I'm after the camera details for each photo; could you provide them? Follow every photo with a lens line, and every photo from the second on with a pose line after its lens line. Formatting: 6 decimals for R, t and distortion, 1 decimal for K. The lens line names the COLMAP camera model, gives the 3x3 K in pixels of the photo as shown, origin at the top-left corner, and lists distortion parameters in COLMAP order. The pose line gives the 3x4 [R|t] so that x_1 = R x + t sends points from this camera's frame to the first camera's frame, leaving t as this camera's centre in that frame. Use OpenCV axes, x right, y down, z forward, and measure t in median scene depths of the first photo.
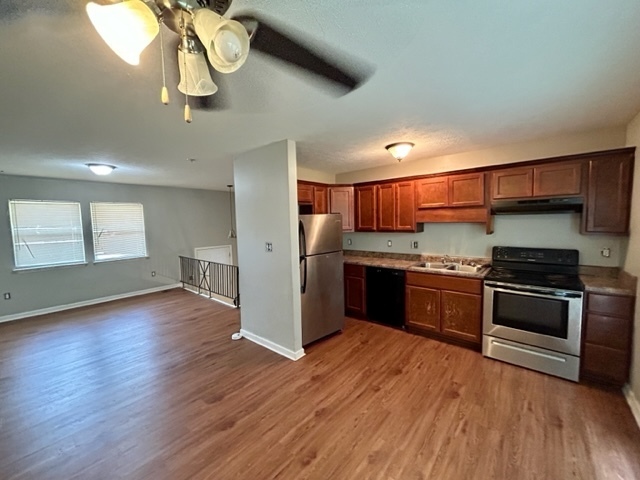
lens RADIAL K [[255.5, 0, 319.0], [0, 255.5, 241.4], [0, 0, 1]] dist [0.001080, 0.000110]
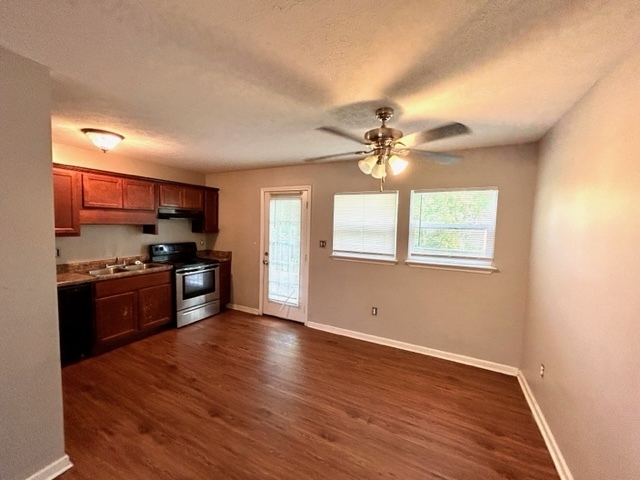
lens RADIAL K [[255.5, 0, 320.0], [0, 255.5, 240.3], [0, 0, 1]] dist [0.001080, 0.000110]
pose [[-0.232458, -0.056016, 0.970992, -1.025042], [0.052117, 0.996188, 0.069947, -0.066079], [-0.971209, 0.066865, -0.228653, 0.764891]]
